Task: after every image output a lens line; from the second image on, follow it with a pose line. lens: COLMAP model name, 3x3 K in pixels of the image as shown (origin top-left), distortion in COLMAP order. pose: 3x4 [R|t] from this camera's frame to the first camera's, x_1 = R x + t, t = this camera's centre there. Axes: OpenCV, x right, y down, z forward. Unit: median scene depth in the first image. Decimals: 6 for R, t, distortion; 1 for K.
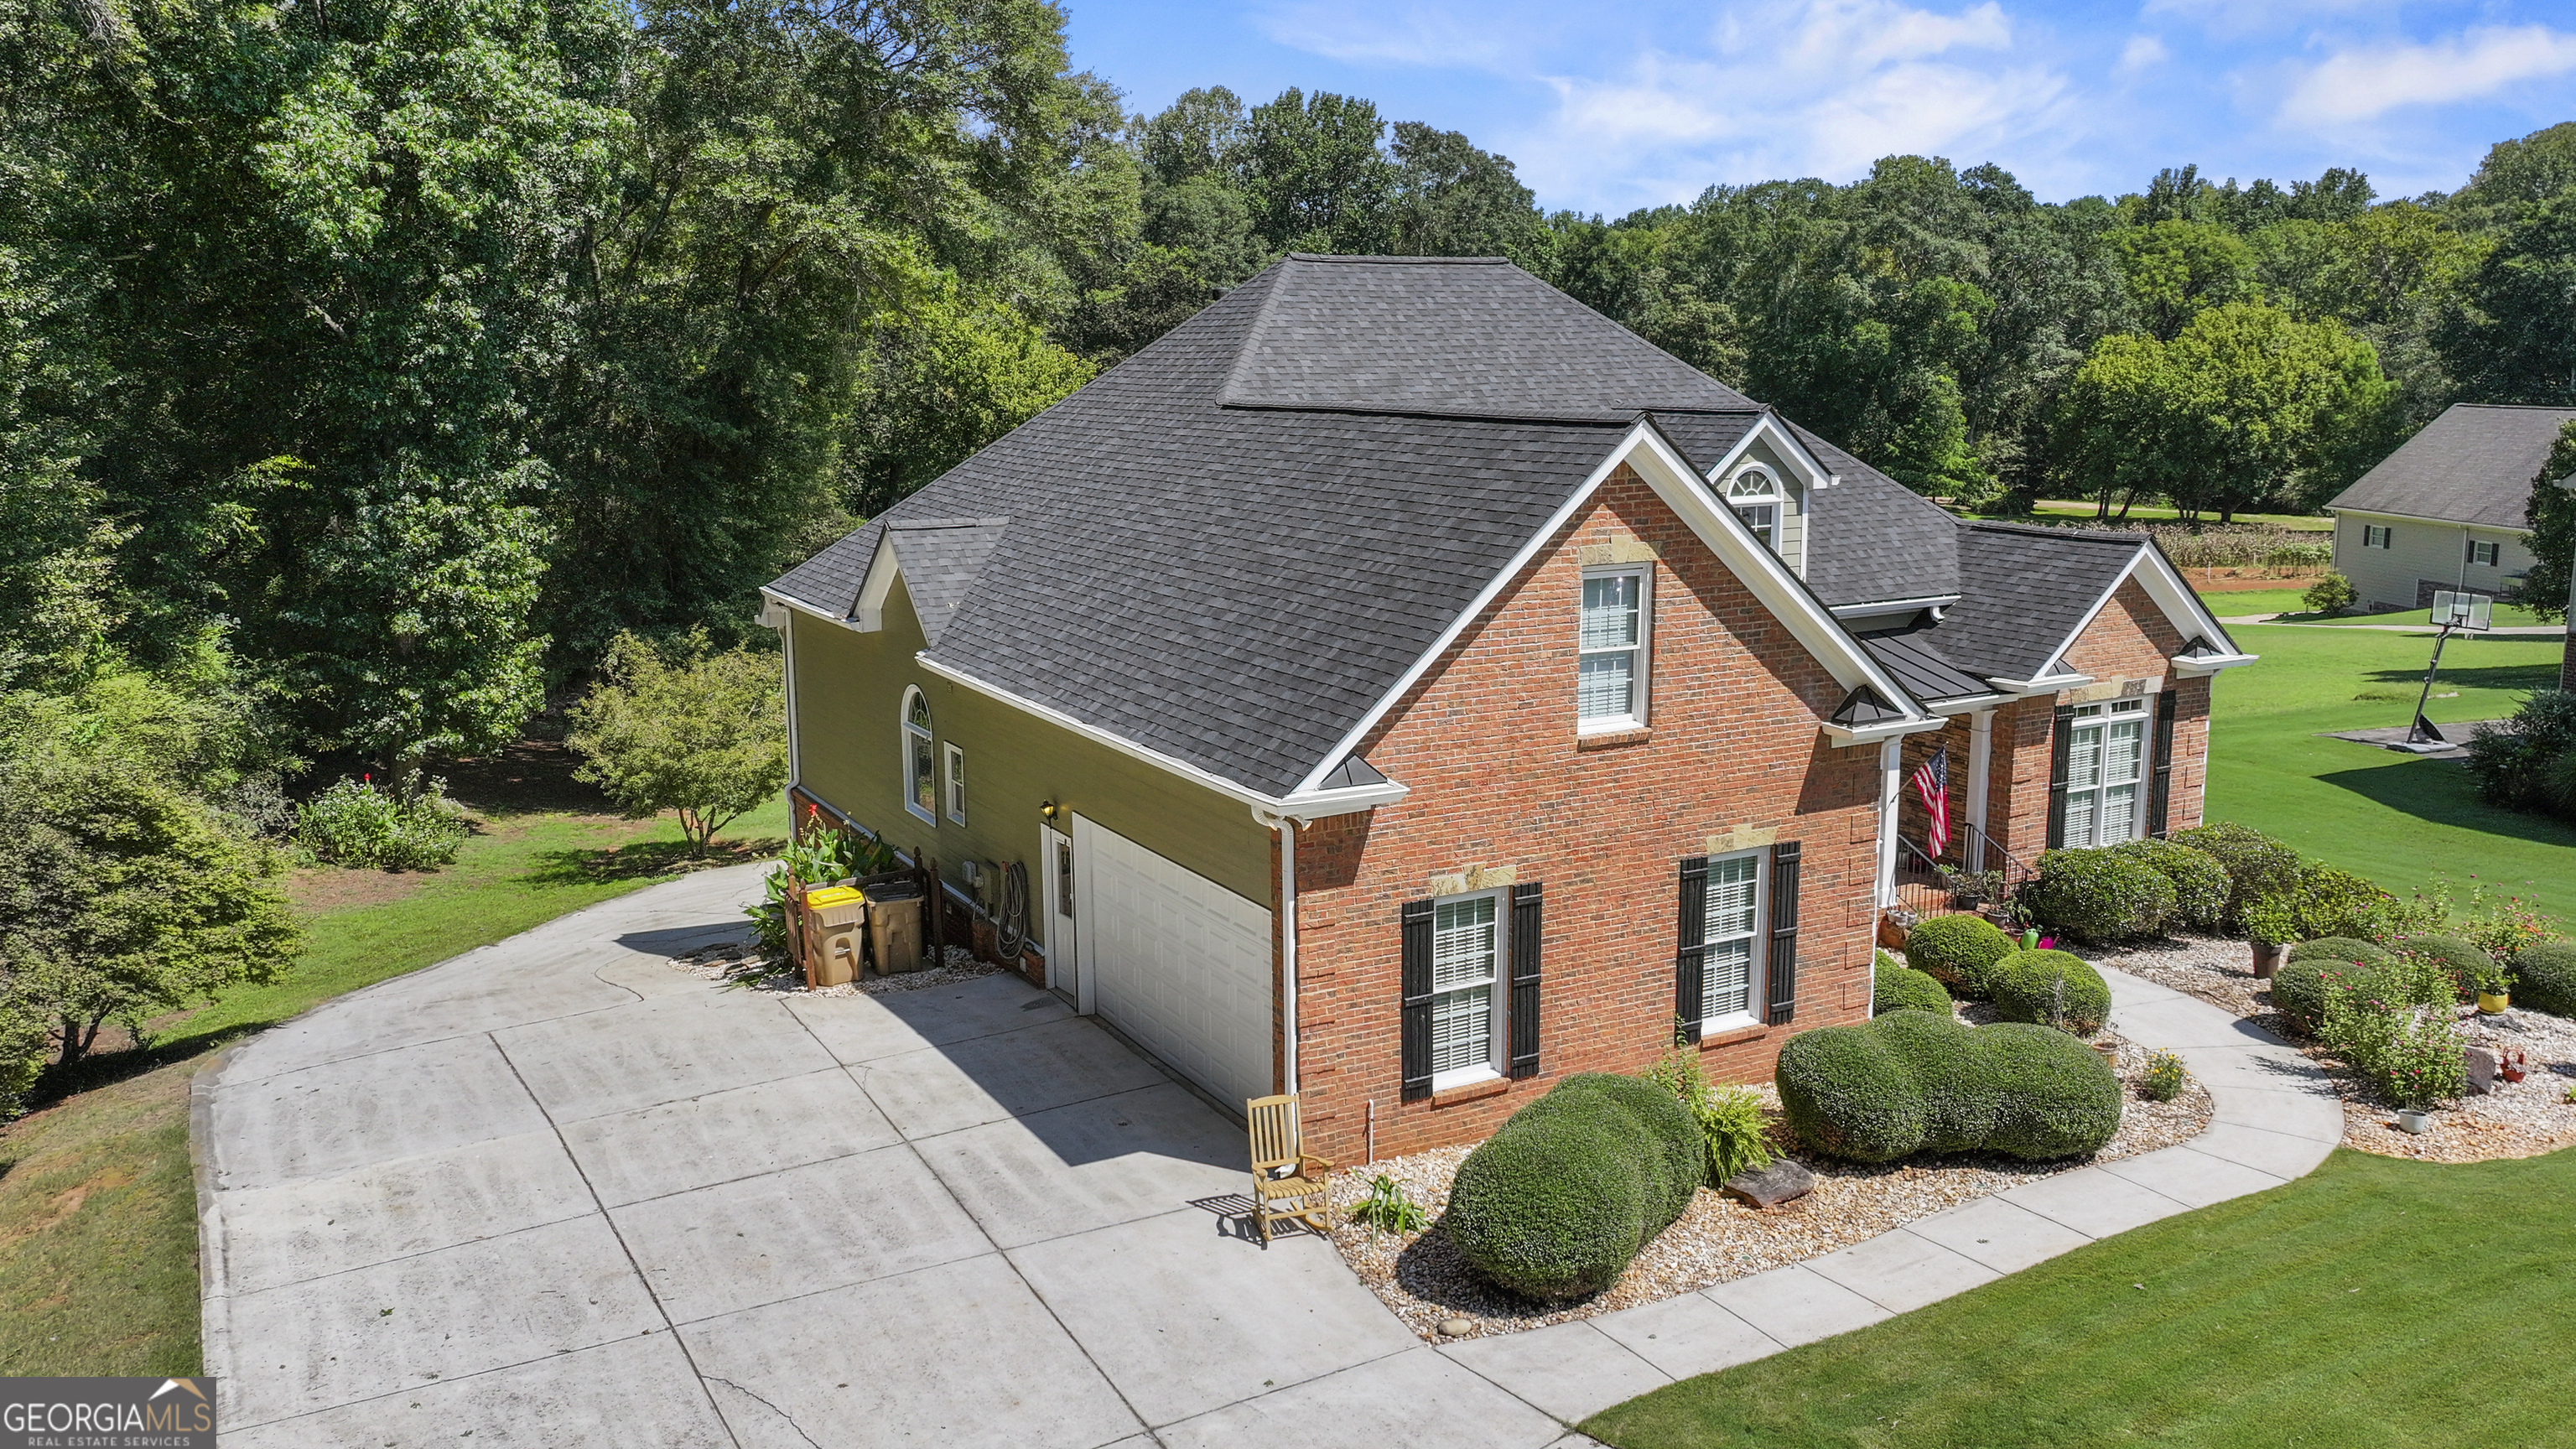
lens RADIAL K [[2022.8, 0, 1288.0], [0, 2022.8, 724.5], [0, 0, 1]] dist [0.006906, -0.002967]
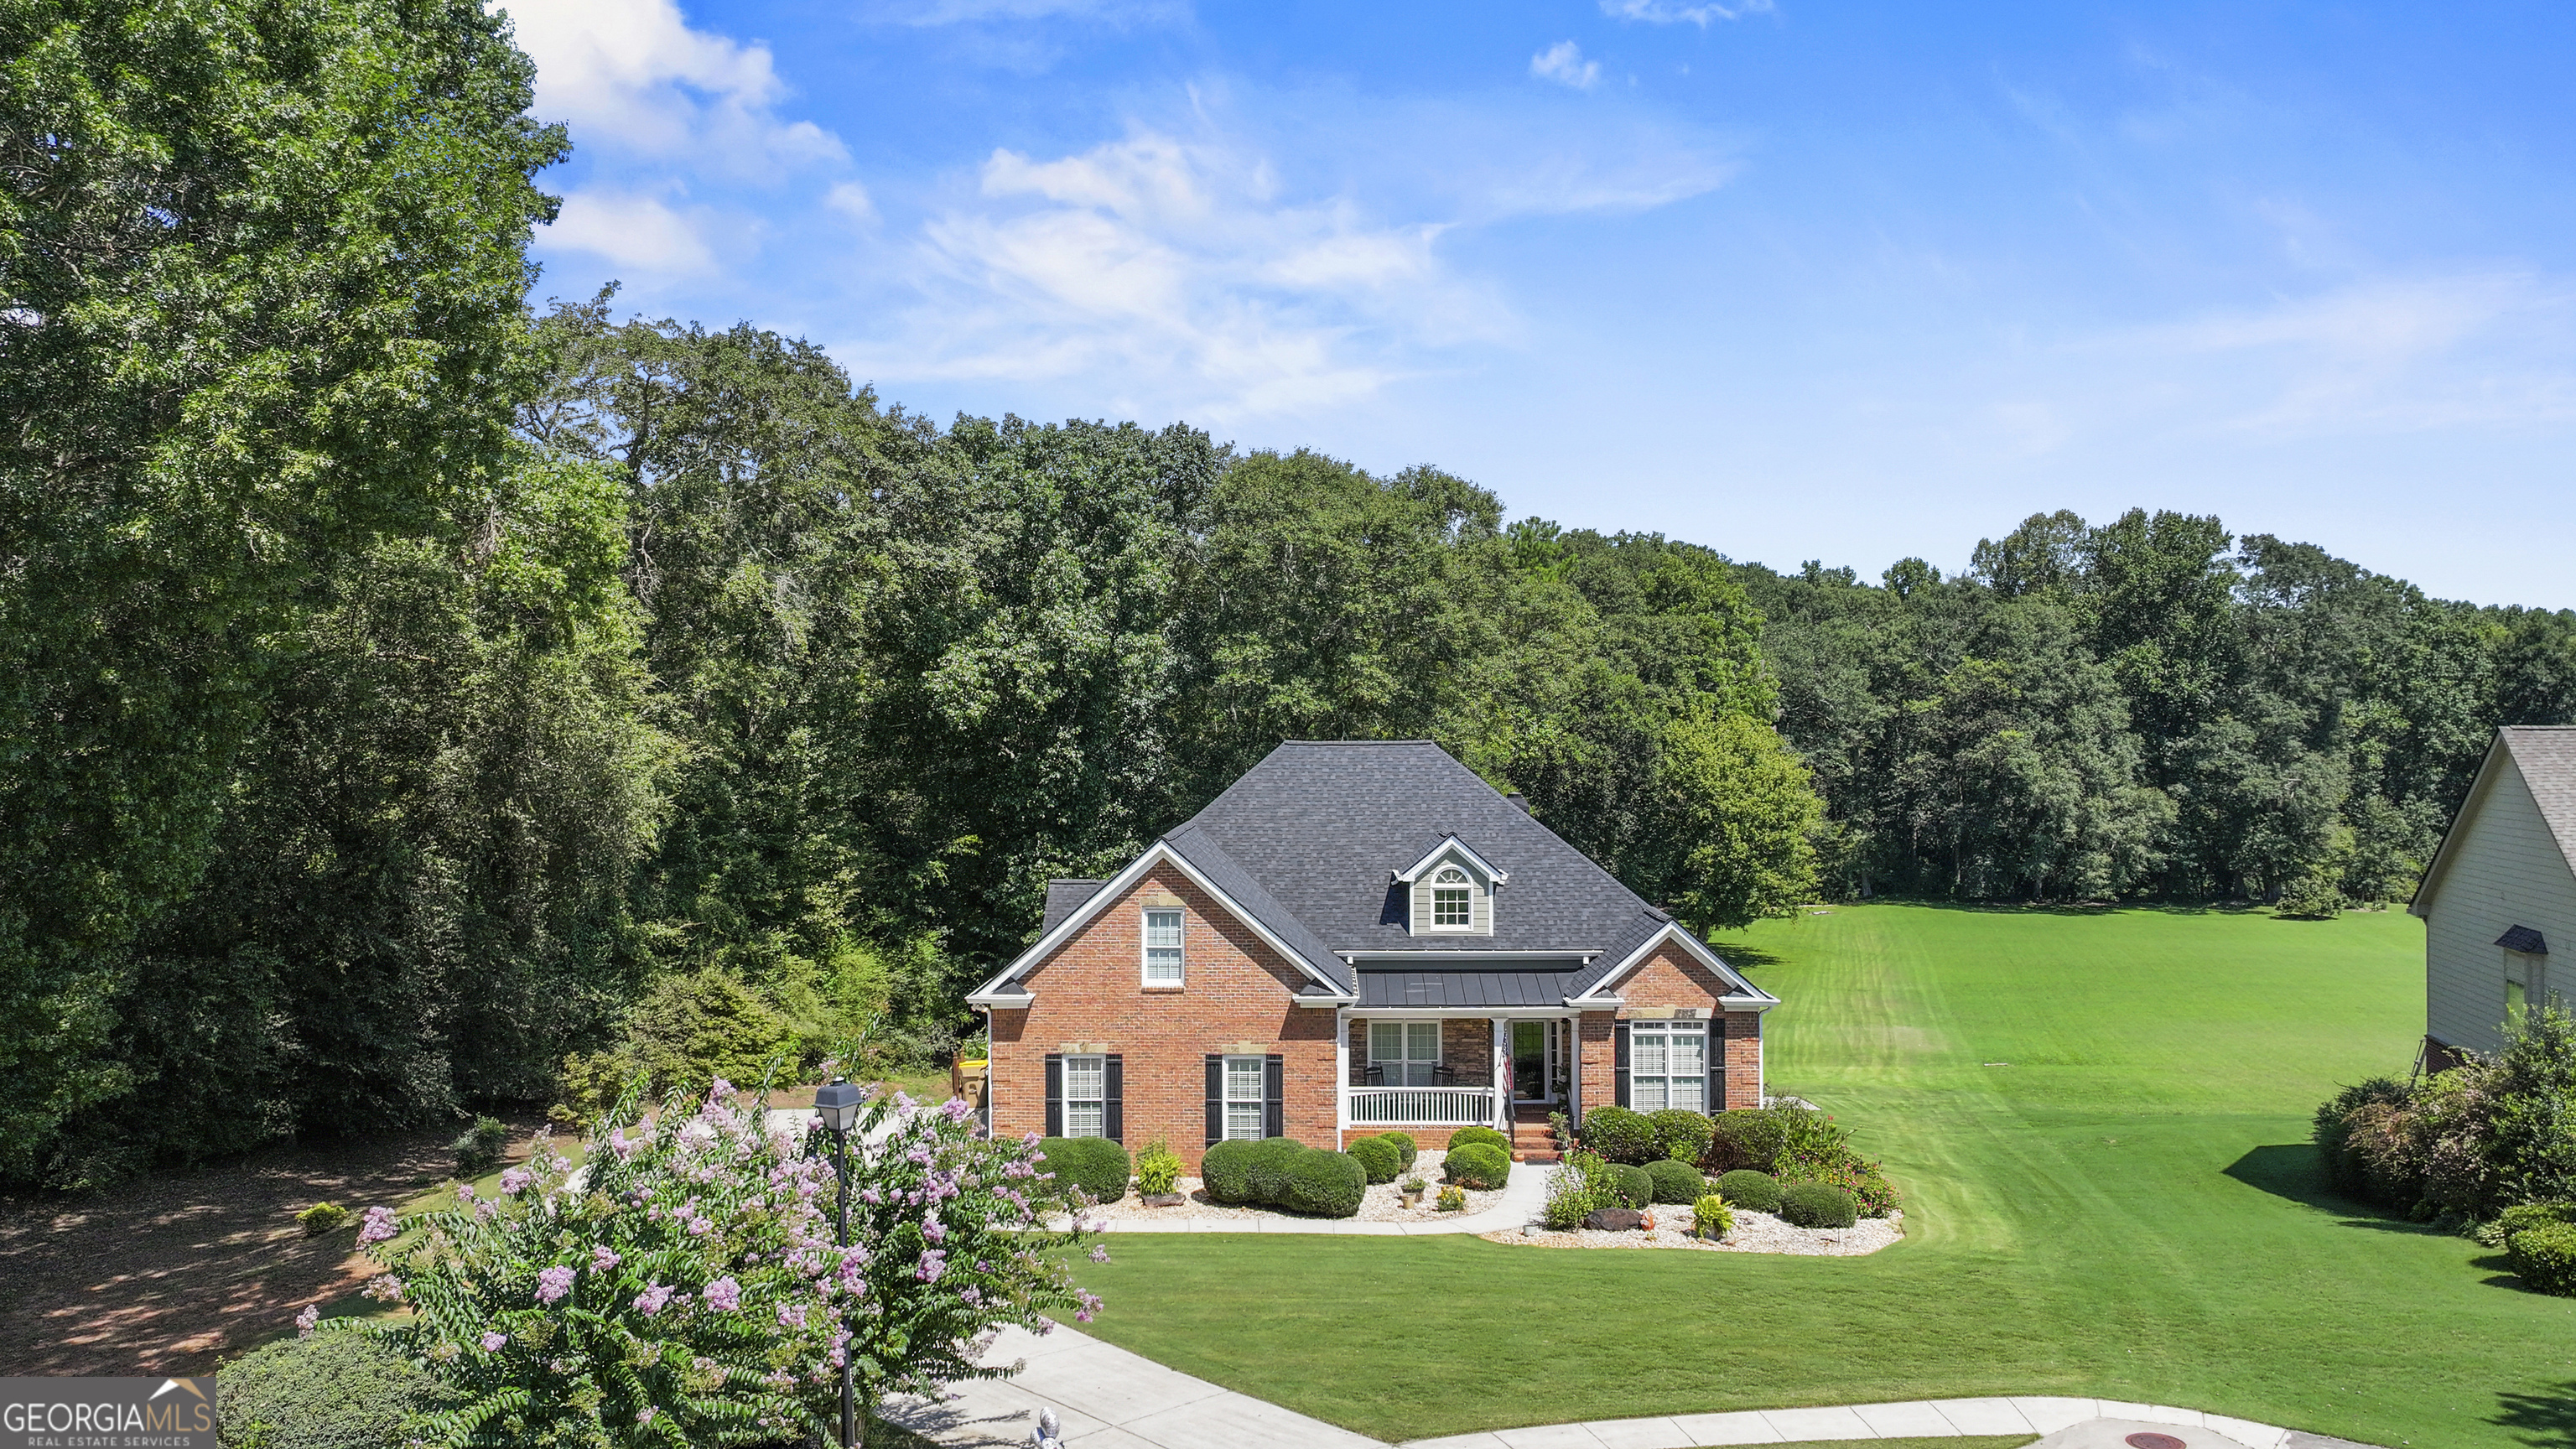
lens RADIAL K [[2022.8, 0, 1288.0], [0, 2022.8, 724.5], [0, 0, 1]] dist [0.006906, -0.002967]
pose [[0.867632, 0.000317, -0.497207, 0.981335], [-0.093910, 0.982106, -0.163247, 0.050386], [0.488258, 0.188331, 0.852136, -0.583594]]
